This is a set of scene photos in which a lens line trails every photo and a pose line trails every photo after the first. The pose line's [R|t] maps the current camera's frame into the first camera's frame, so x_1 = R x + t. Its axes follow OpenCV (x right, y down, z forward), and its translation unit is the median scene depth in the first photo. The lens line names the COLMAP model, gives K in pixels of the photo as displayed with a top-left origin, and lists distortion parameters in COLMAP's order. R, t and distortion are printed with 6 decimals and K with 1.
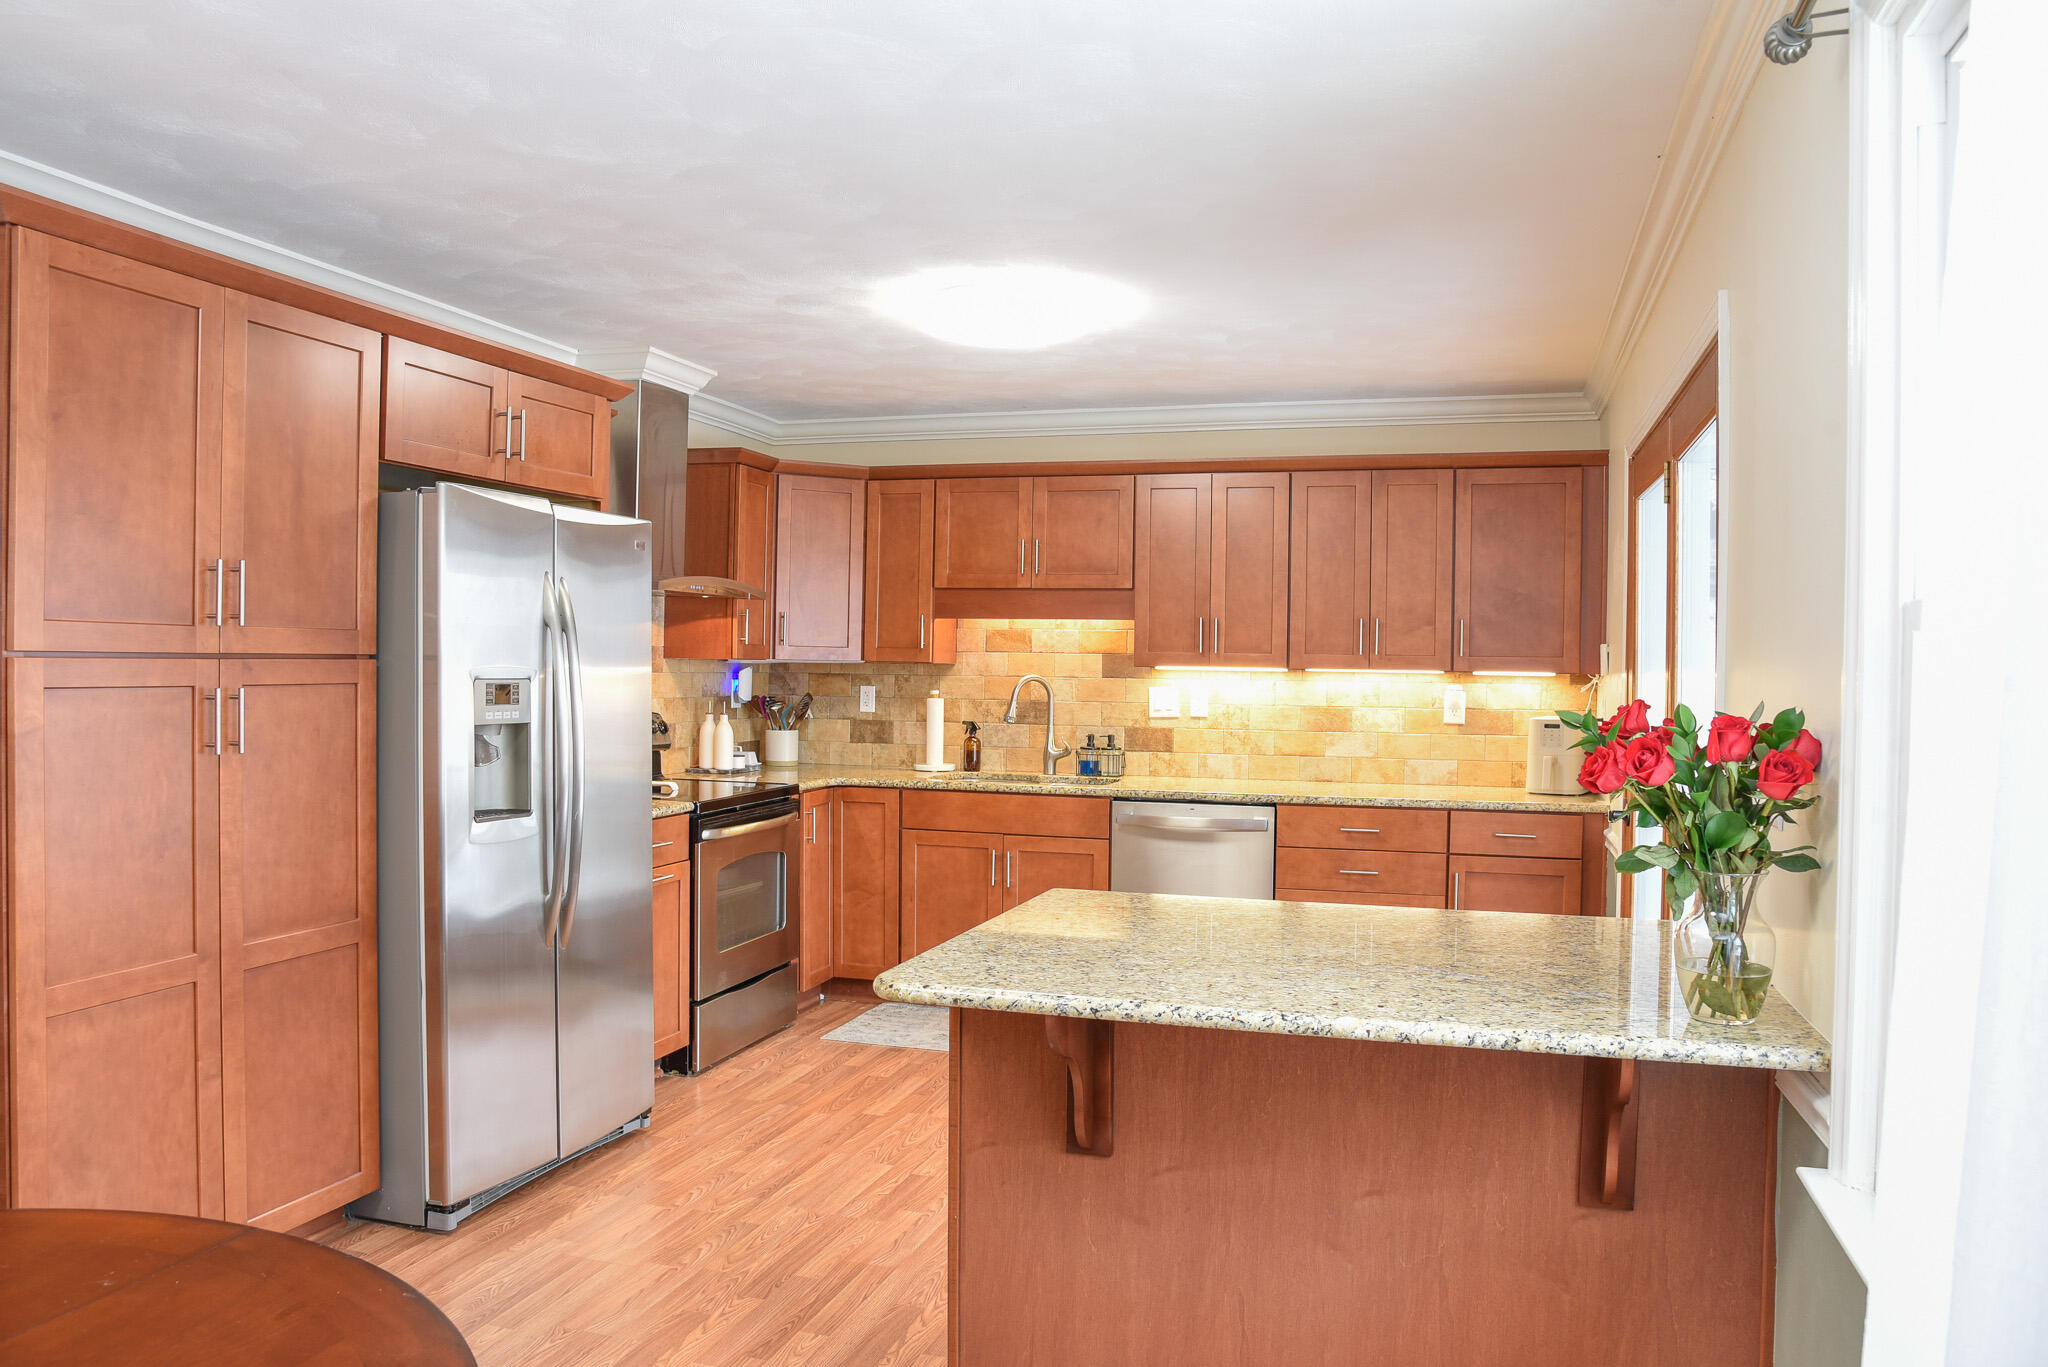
lens RADIAL K [[1374.6, 0, 1006.3], [0, 1374.6, 674.1], [0, 0, 1]] dist [-0.110550, 0.057483]
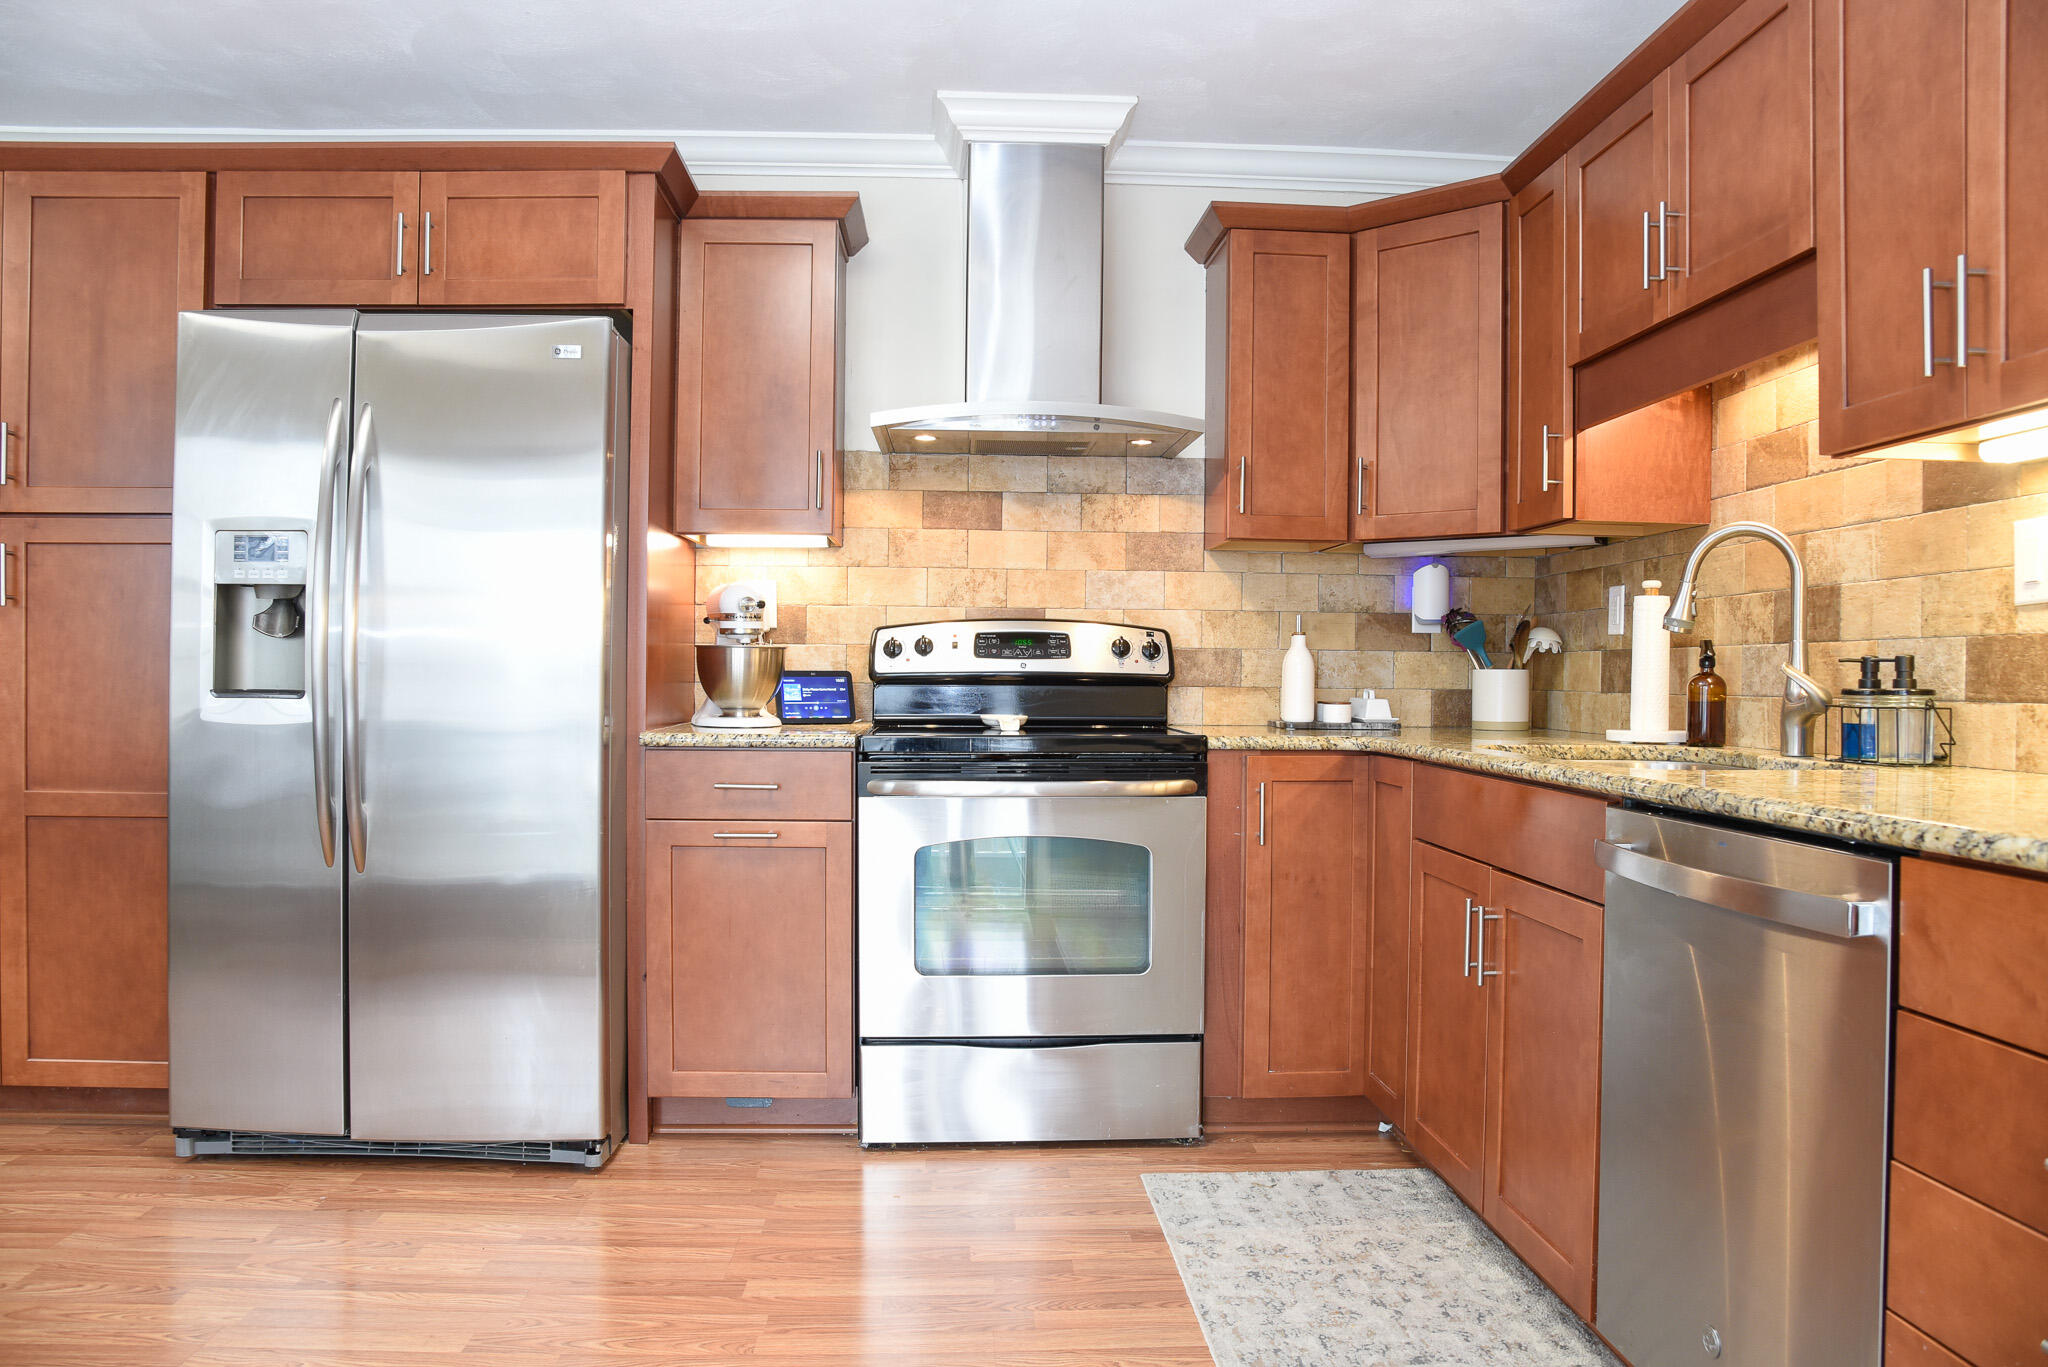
lens RADIAL K [[1374.6, 0, 1006.3], [0, 1374.6, 674.1], [0, 0, 1]] dist [-0.110550, 0.057483]
pose [[0.373305, -0.008274, -0.927672, 0.370132], [-0.009039, 0.999880, -0.012556, 0.064349], [0.927665, 0.013072, 0.373186, 0.728638]]
